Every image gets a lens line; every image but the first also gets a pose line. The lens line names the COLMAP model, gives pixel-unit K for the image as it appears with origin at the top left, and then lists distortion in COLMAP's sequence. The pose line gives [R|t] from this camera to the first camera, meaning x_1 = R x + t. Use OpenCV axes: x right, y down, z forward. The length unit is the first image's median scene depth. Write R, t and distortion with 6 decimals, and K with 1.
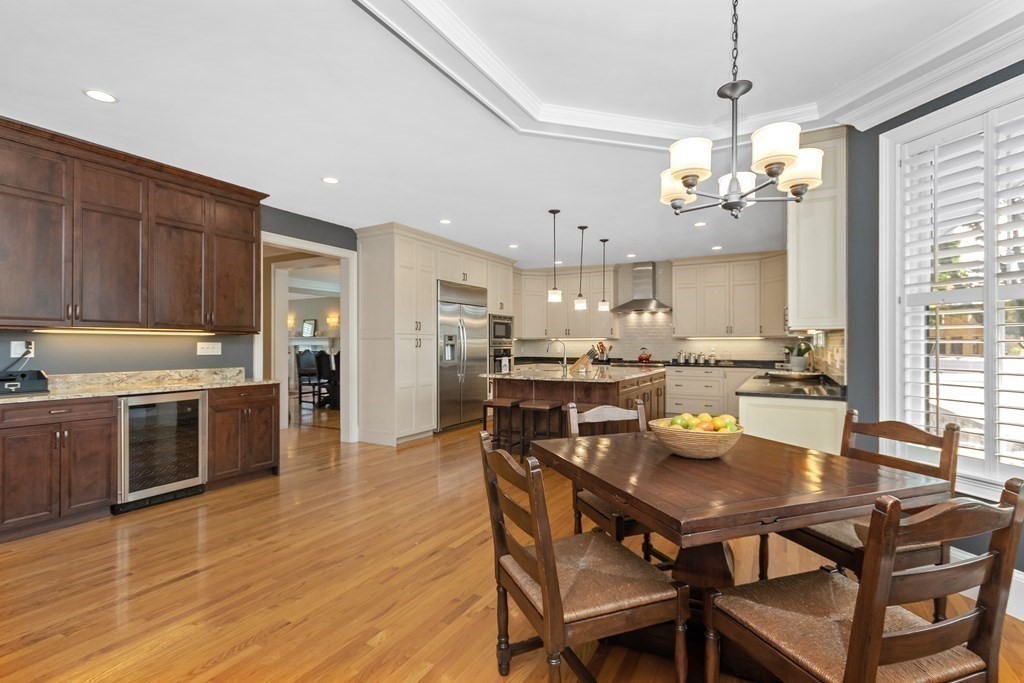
lens RADIAL K [[475.1, 0, 525.4], [0, 475.1, 346.6], [0, 0, 1]] dist [0.003311, 0.000367]
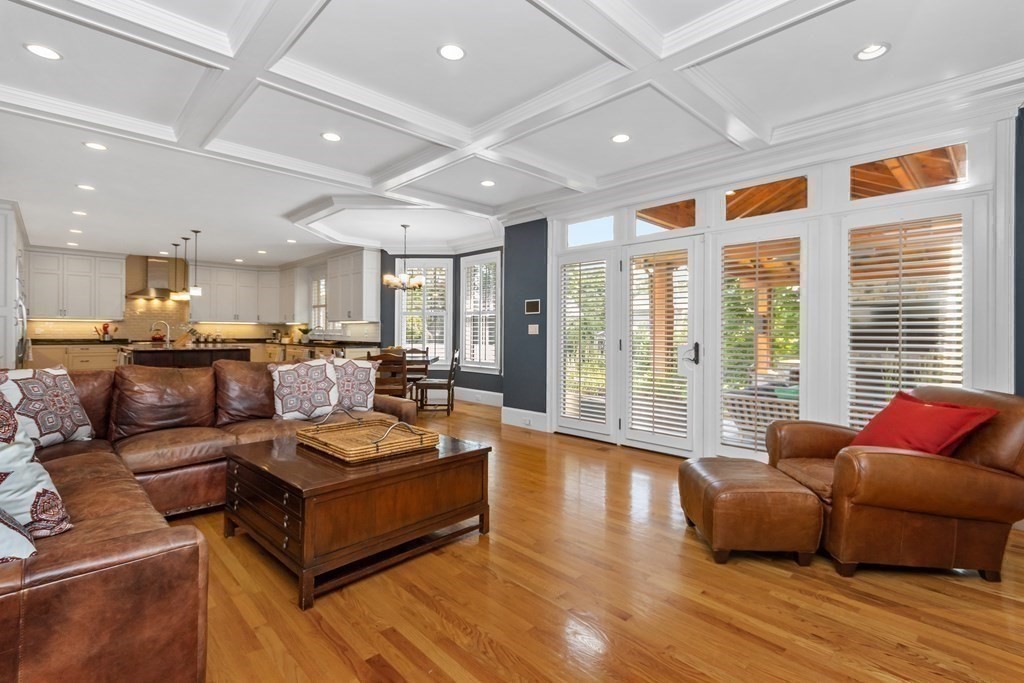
lens RADIAL K [[475.1, 0, 520.8], [0, 475.1, 327.8], [0, 0, 1]] dist [0.003311, 0.000367]
pose [[0.297139, 0.013058, 0.954745, -0.655074], [-0.002927, 0.999914, -0.012765, 0.012047], [-0.954830, 0.000998, 0.297152, -0.231364]]
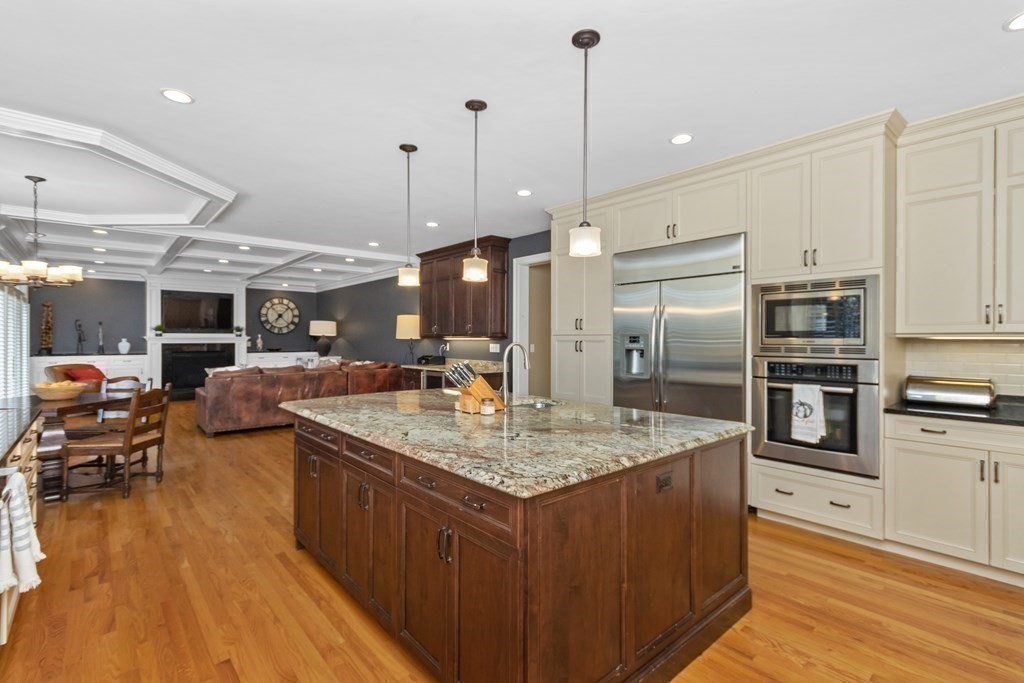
lens RADIAL K [[475.1, 0, 529.5], [0, 475.1, 342.9], [0, 0, 1]] dist [0.003311, 0.000367]
pose [[-0.332569, 0.008300, -0.943042, 0.434283], [-0.004111, 0.999939, 0.010251, -0.016308], [0.943070, 0.007286, -0.332514, 0.950888]]
